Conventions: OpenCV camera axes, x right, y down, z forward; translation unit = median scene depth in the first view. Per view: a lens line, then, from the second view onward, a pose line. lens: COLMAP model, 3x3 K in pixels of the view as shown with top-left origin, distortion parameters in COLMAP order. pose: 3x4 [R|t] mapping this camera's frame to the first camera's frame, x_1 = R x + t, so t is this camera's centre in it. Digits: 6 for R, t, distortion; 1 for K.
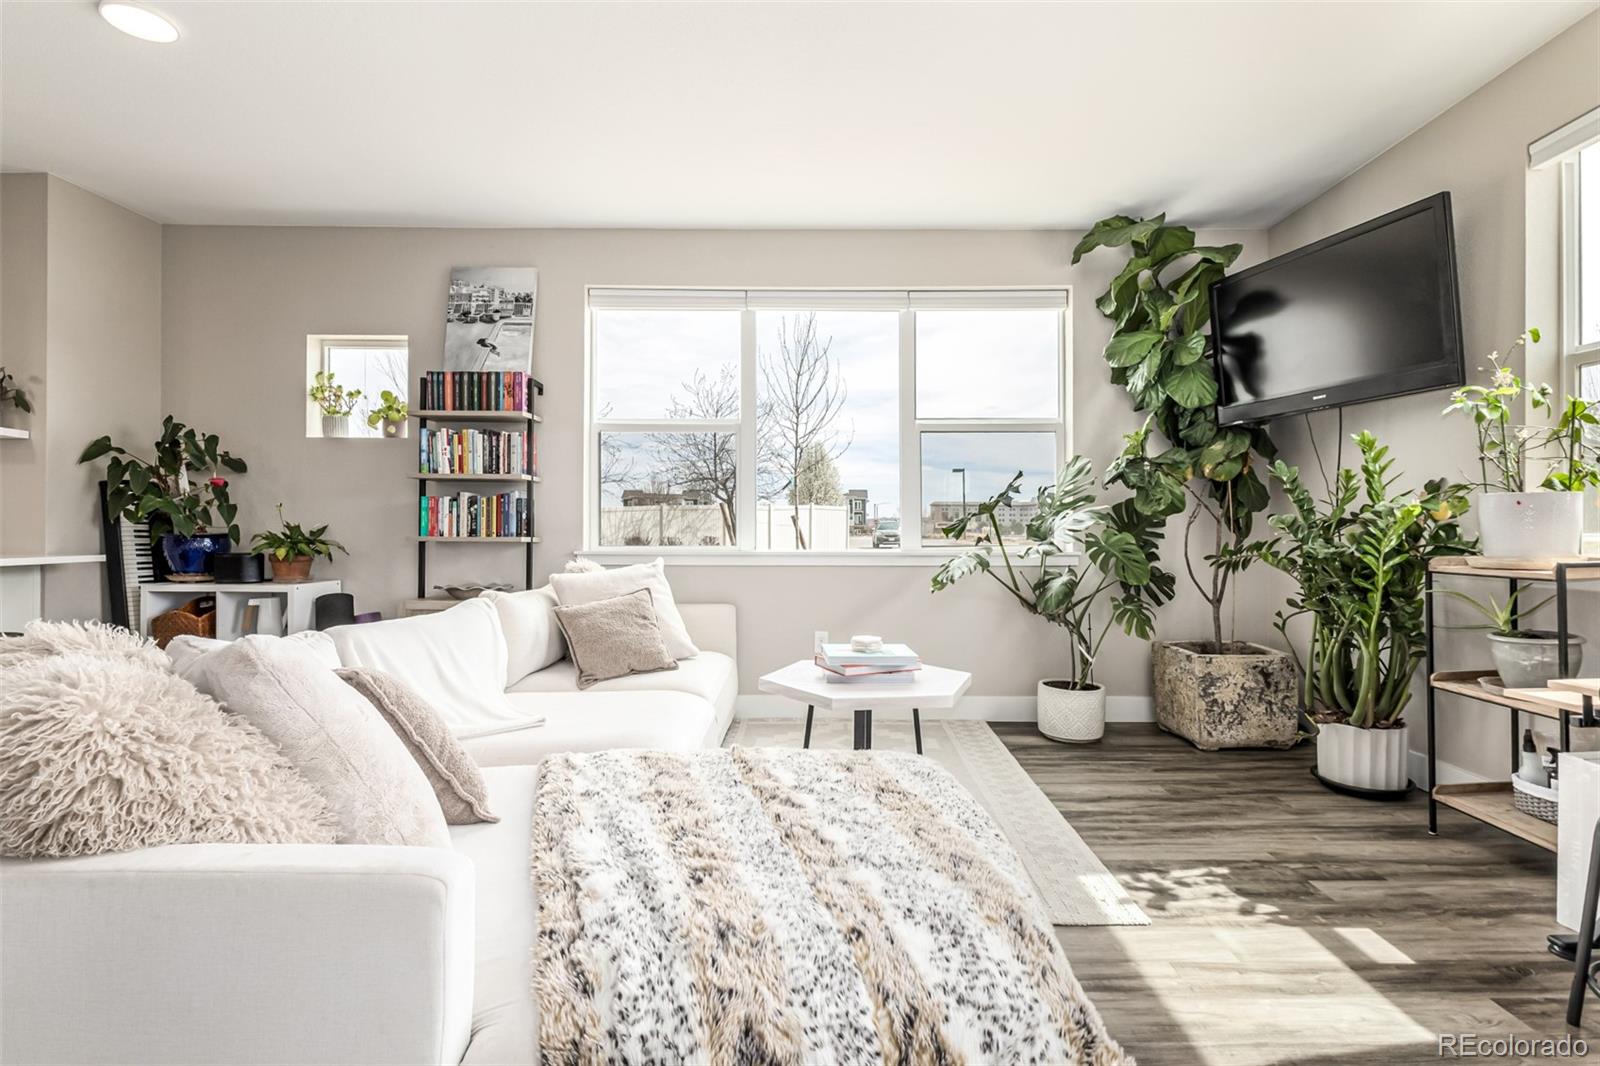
lens RADIAL K [[773.6, 0, 804.6], [0, 773.6, 538.4], [0, 0, 1]] dist [-0.003758, -0.000488]
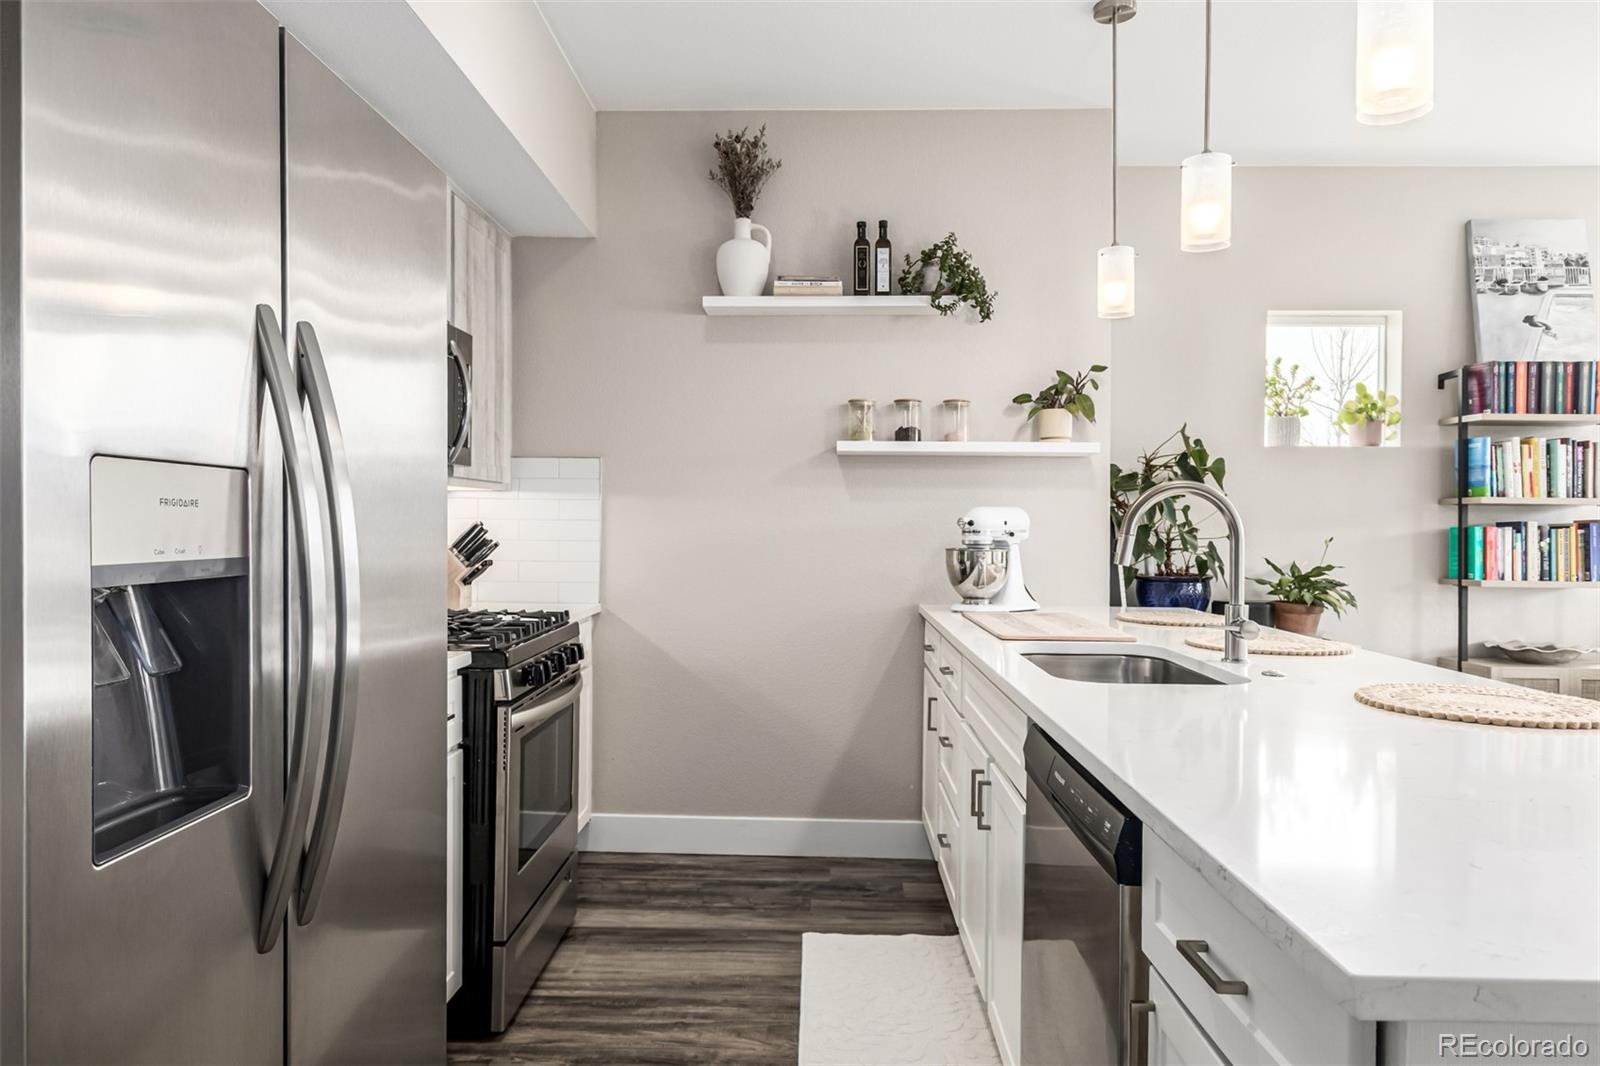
lens RADIAL K [[1095.4, 0, 795.9], [0, 1095.4, 526.9], [0, 0, 1]] dist [0.022645, -0.002093]
pose [[0.999871, 0.003680, -0.015643, -1.109930], [-0.003735, 0.999987, -0.003468, -0.046739], [0.015630, 0.003526, 0.999872, -0.085232]]
